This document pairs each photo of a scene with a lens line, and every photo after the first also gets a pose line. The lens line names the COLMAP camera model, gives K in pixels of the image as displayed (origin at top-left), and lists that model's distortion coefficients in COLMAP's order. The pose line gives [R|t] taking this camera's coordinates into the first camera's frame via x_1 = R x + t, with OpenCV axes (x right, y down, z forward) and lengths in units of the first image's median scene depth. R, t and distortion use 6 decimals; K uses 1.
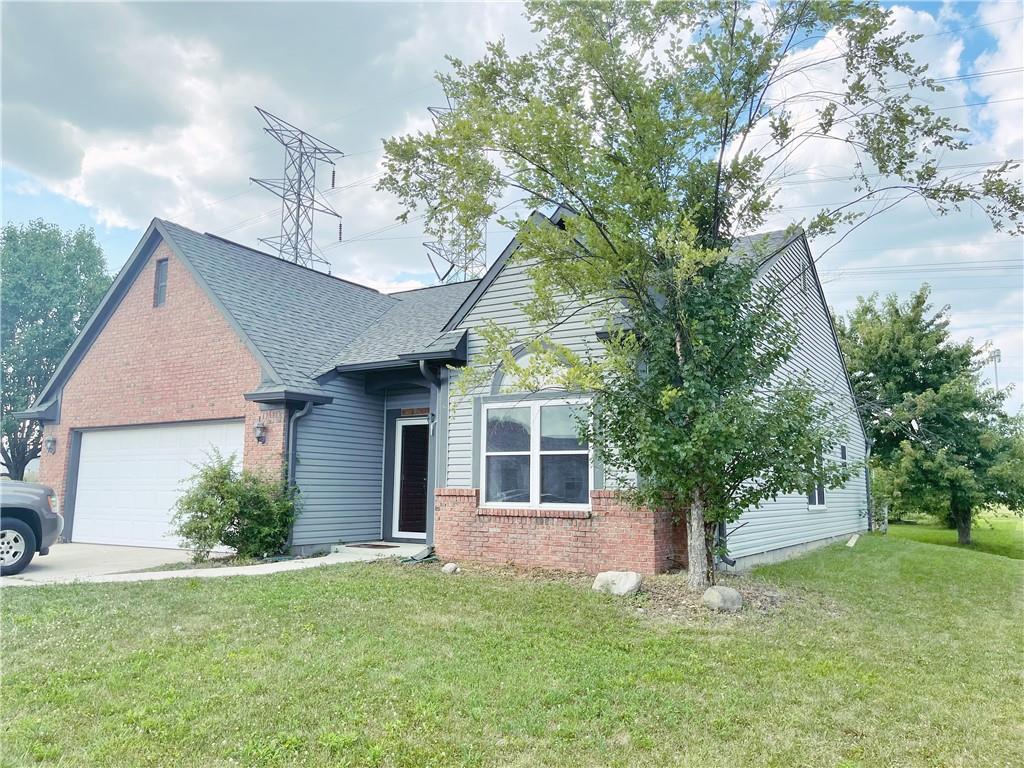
lens RADIAL K [[778.7, 0, 512.0], [0, 778.7, 384.0], [0, 0, 1]] dist [0.108161, -0.156574]
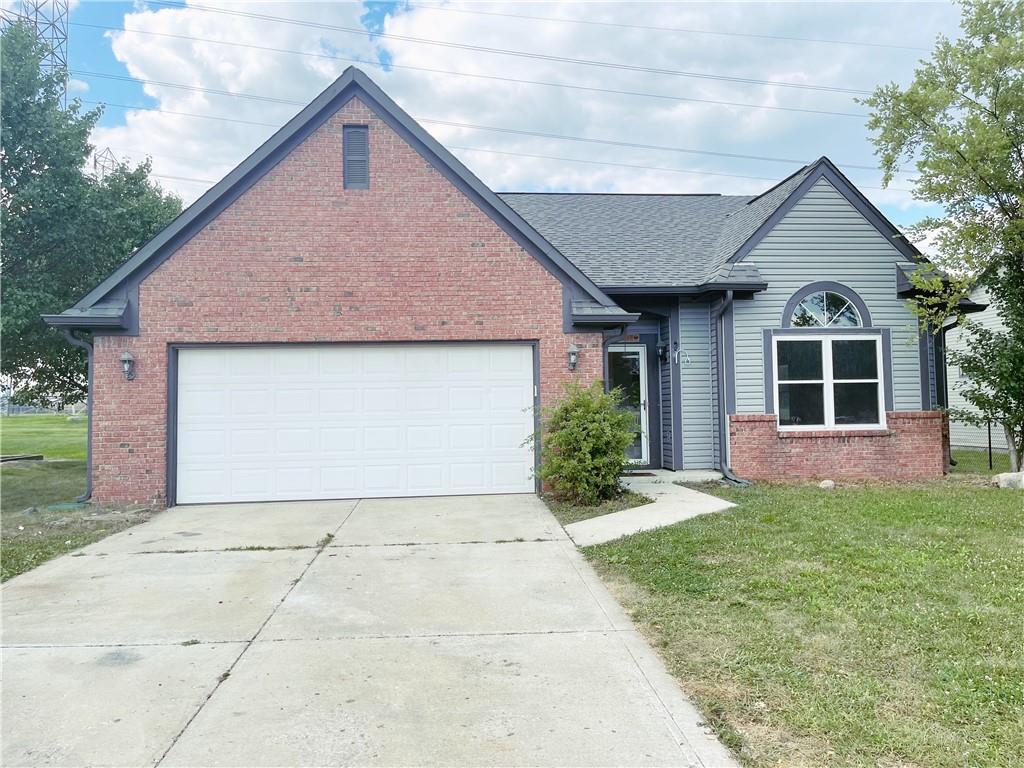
lens RADIAL K [[778.7, 0, 512.0], [0, 778.7, 384.0], [0, 0, 1]] dist [0.108161, -0.156574]
pose [[0.783758, -0.003304, 0.621057, -1.005472], [-0.057422, 0.995317, 0.077760, 0.028235], [-0.618406, -0.096607, 0.779899, 0.373731]]
